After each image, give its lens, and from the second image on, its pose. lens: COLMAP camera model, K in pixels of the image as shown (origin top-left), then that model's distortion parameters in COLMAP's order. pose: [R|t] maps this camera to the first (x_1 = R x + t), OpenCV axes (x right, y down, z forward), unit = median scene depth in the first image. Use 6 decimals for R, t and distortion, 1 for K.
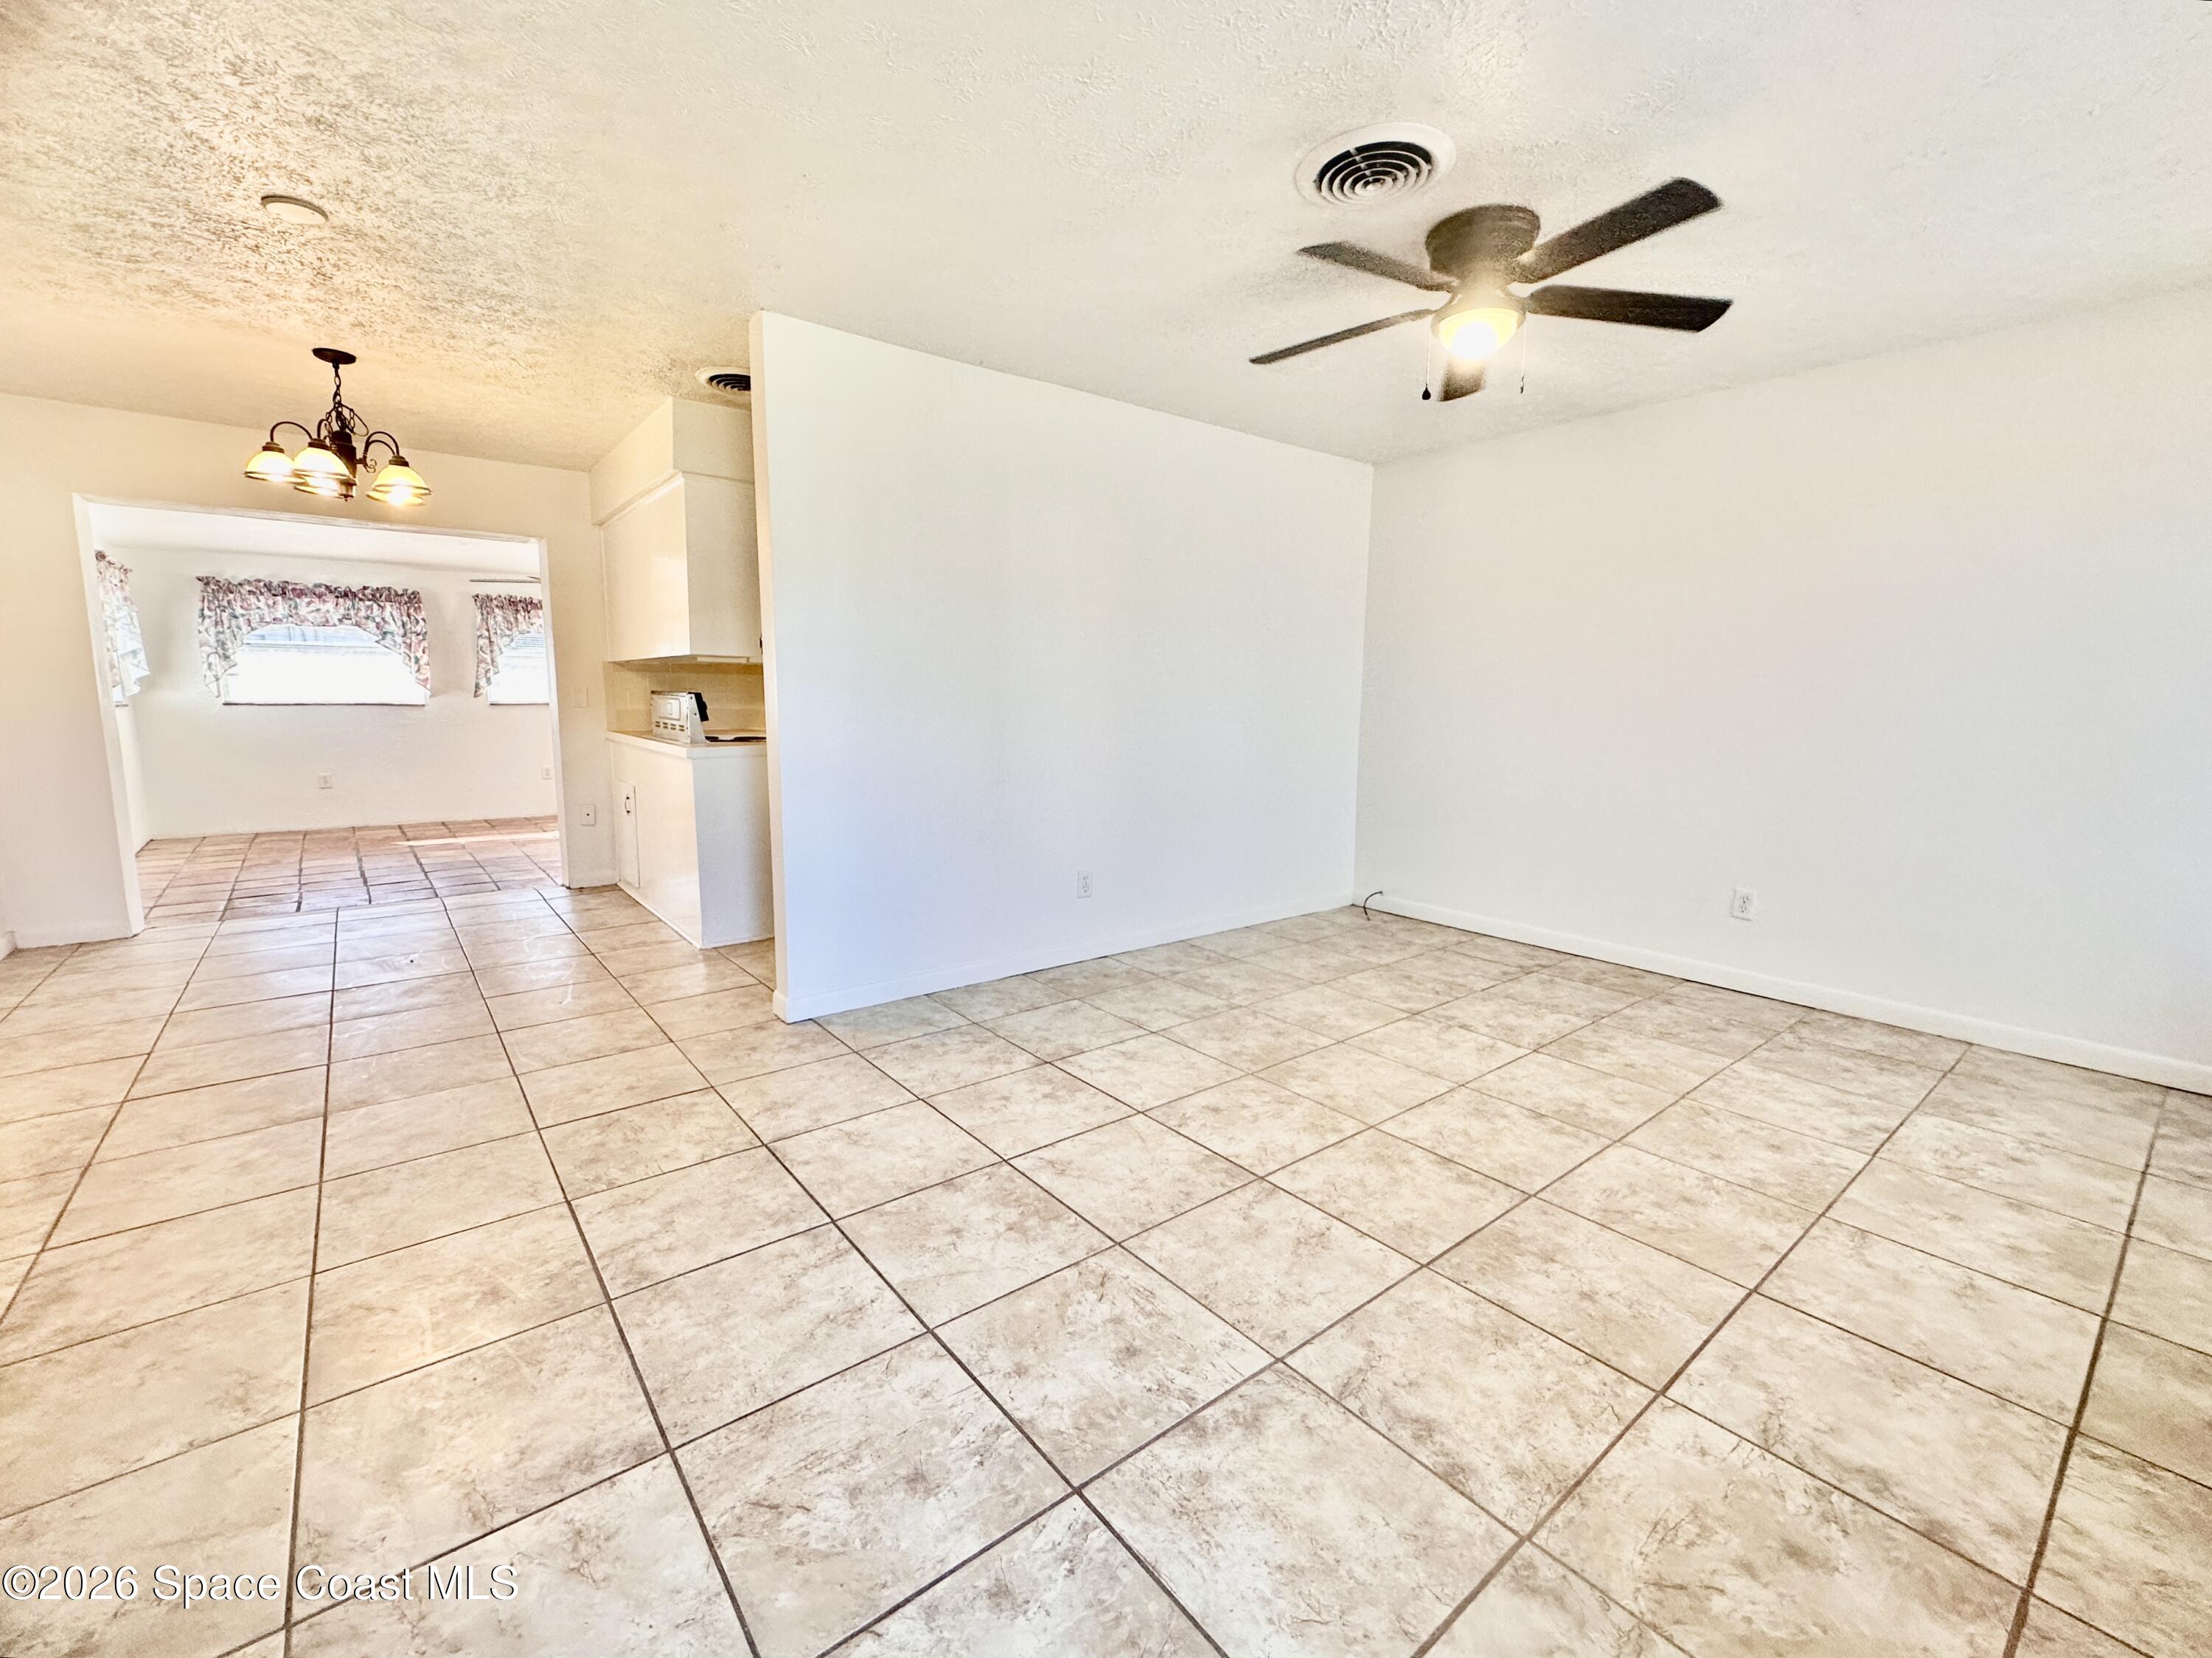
lens RADIAL K [[922.7, 0, 1101.0], [0, 922.7, 825.7], [0, 0, 1]] dist [-0.003058, -0.000430]
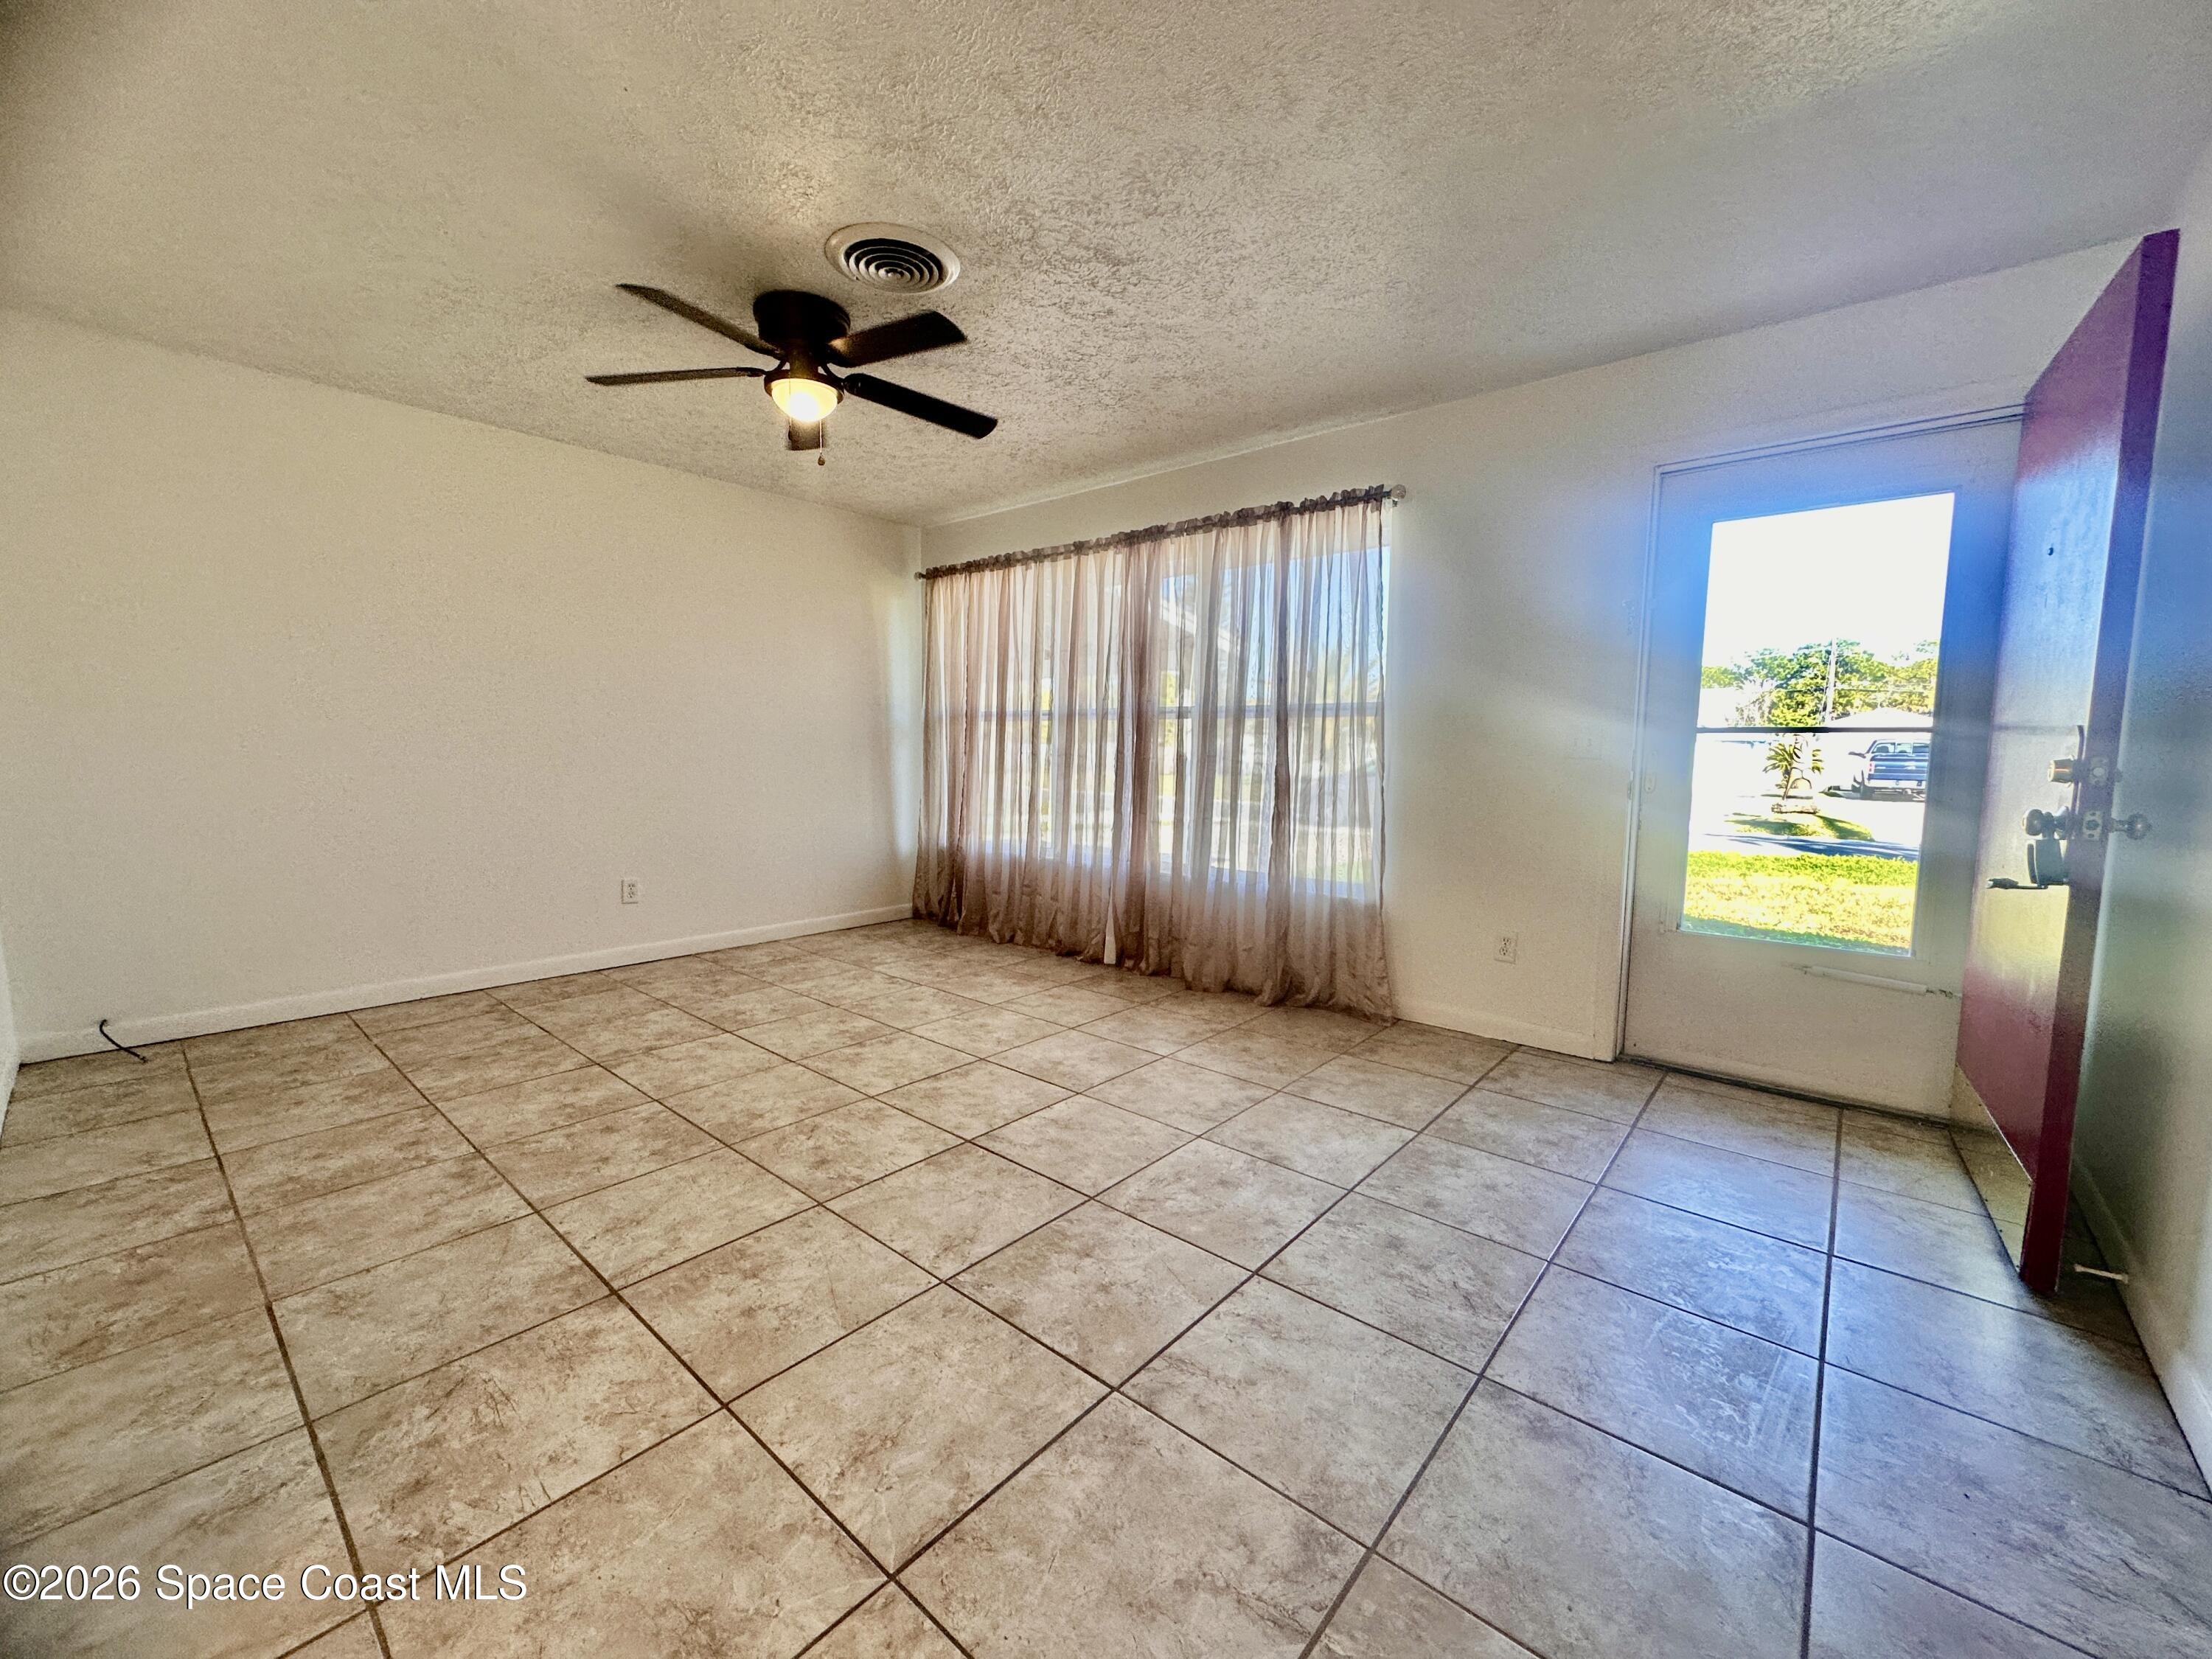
lens RADIAL K [[884.0, 0, 1102.4], [0, 884.0, 827.7], [0, 0, 1]] dist [-0.005912, 0.000070]
pose [[-0.184622, -0.102117, 0.977490, -0.687583], [0.124040, 0.984213, 0.126247, -0.083325], [-0.974951, 0.144556, -0.169041, 0.775345]]
